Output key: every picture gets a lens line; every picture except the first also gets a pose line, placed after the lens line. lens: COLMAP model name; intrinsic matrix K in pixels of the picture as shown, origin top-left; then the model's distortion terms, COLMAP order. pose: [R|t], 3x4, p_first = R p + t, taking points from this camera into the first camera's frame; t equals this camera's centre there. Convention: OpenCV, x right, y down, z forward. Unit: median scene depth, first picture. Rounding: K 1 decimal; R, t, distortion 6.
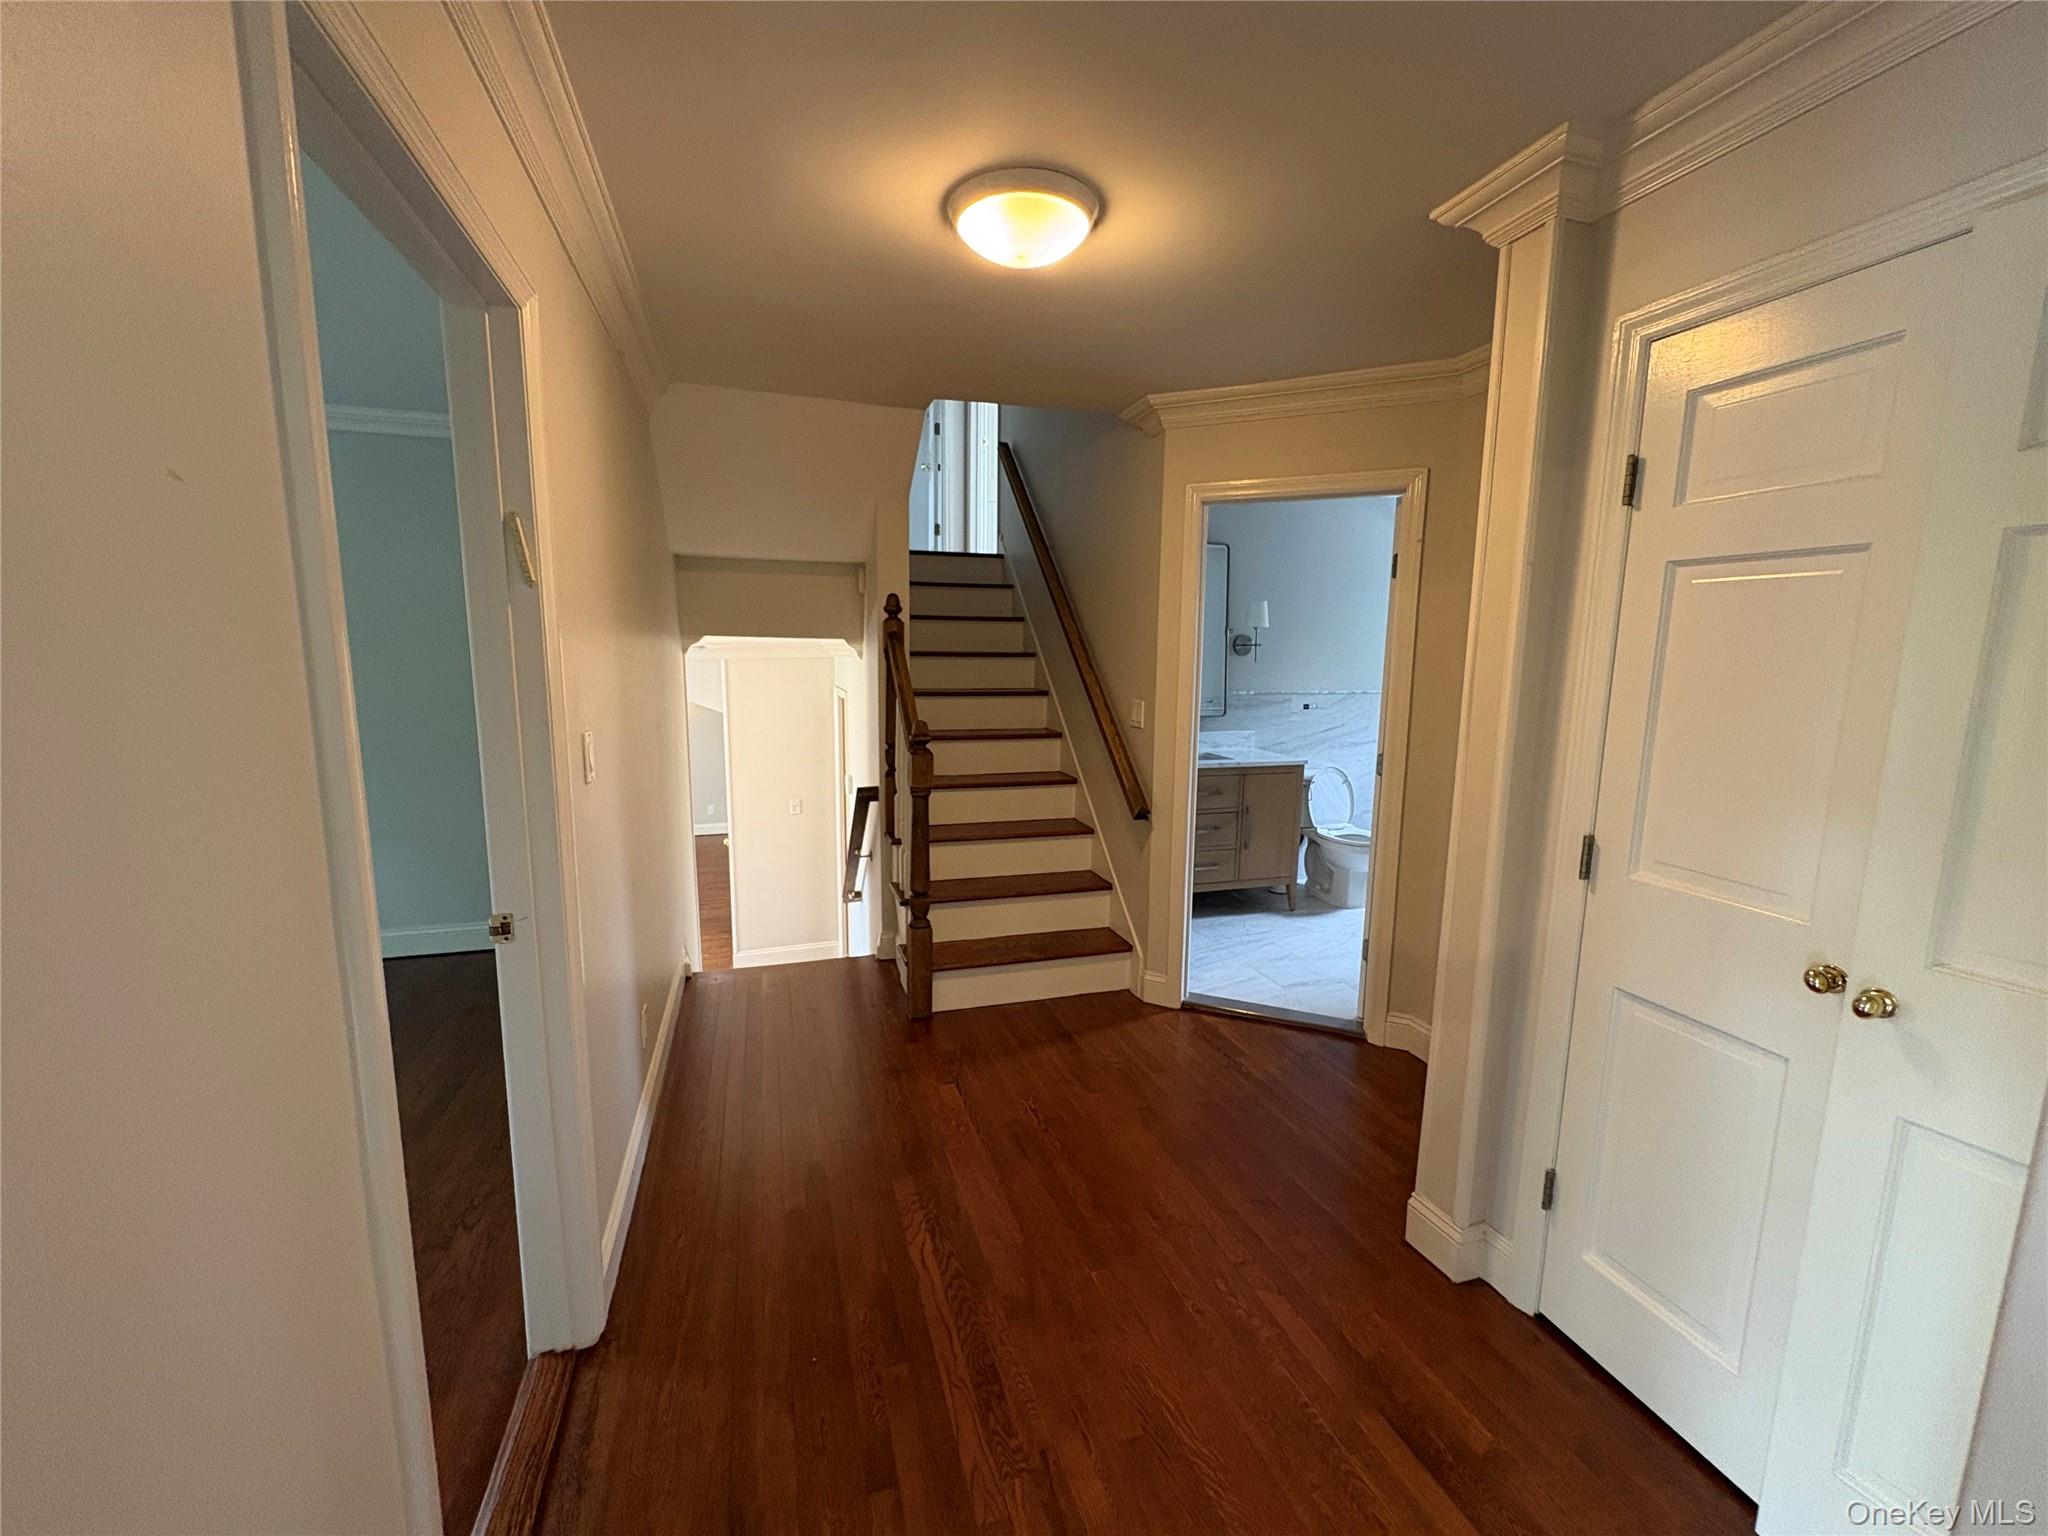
lens RADIAL K [[829.1, 0, 1024.0], [0, 829.1, 768.0], [0, 0, 1]] dist [0.011257, 0.000011]
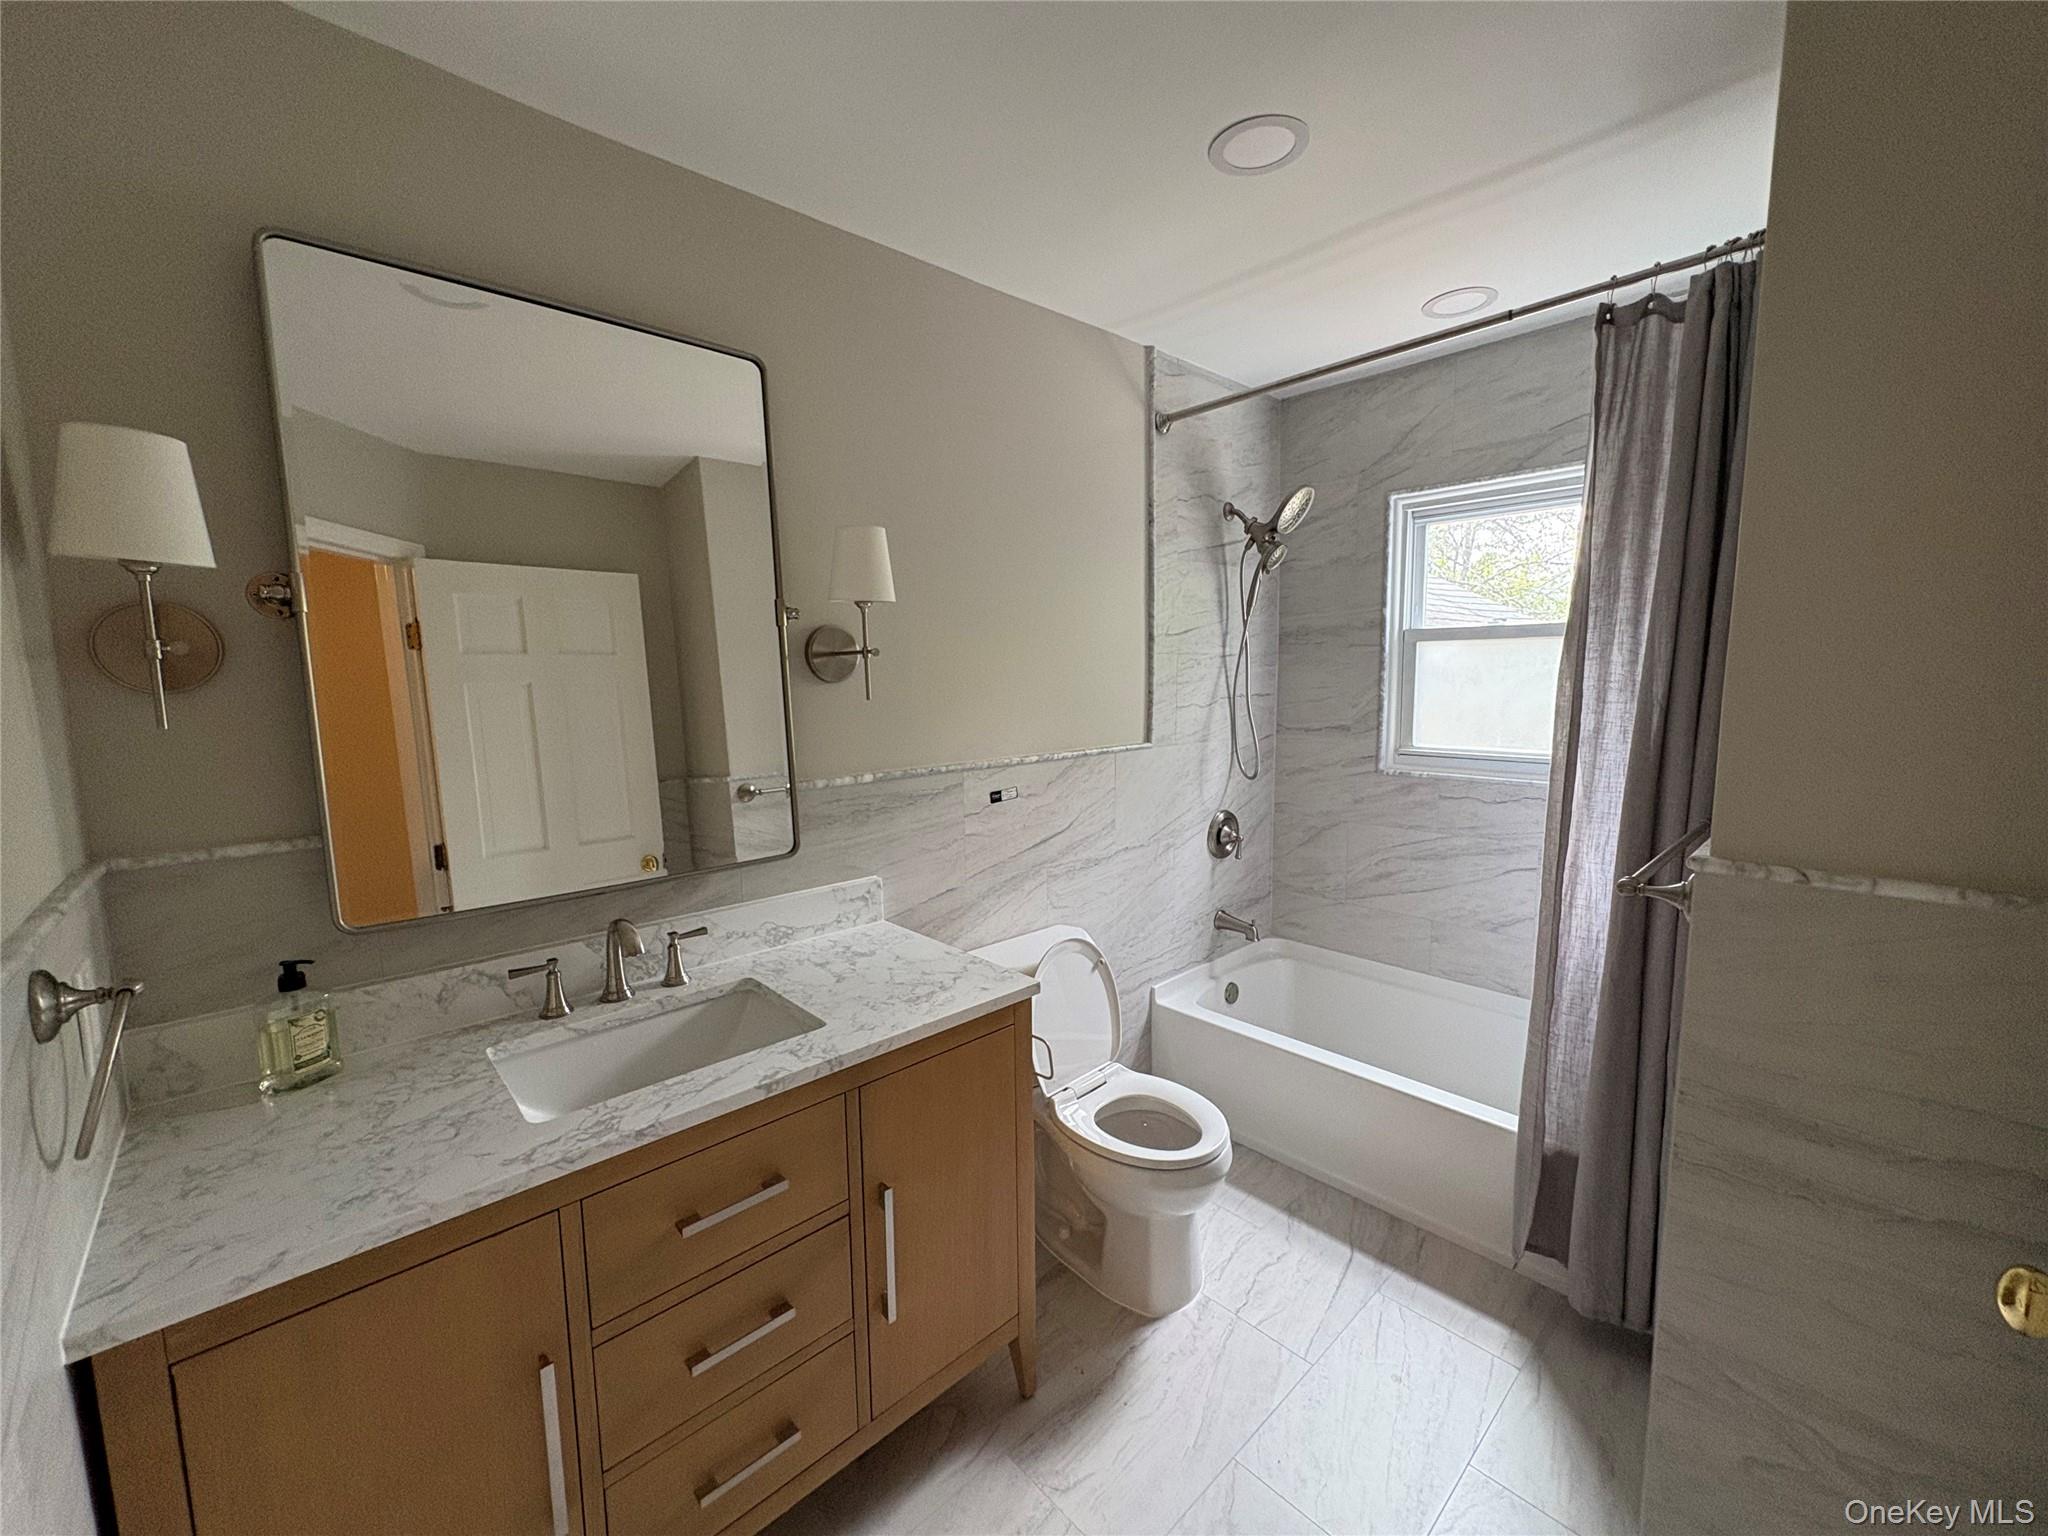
lens RADIAL K [[829.1, 0, 1024.0], [0, 829.1, 768.0], [0, 0, 1]] dist [0.011257, 0.000011]
pose [[0.904599, -0.076330, 0.419373, 0.183010], [0.086749, 0.996213, -0.005800, -0.088372], [-0.417342, 0.041627, 0.907795, 0.632521]]
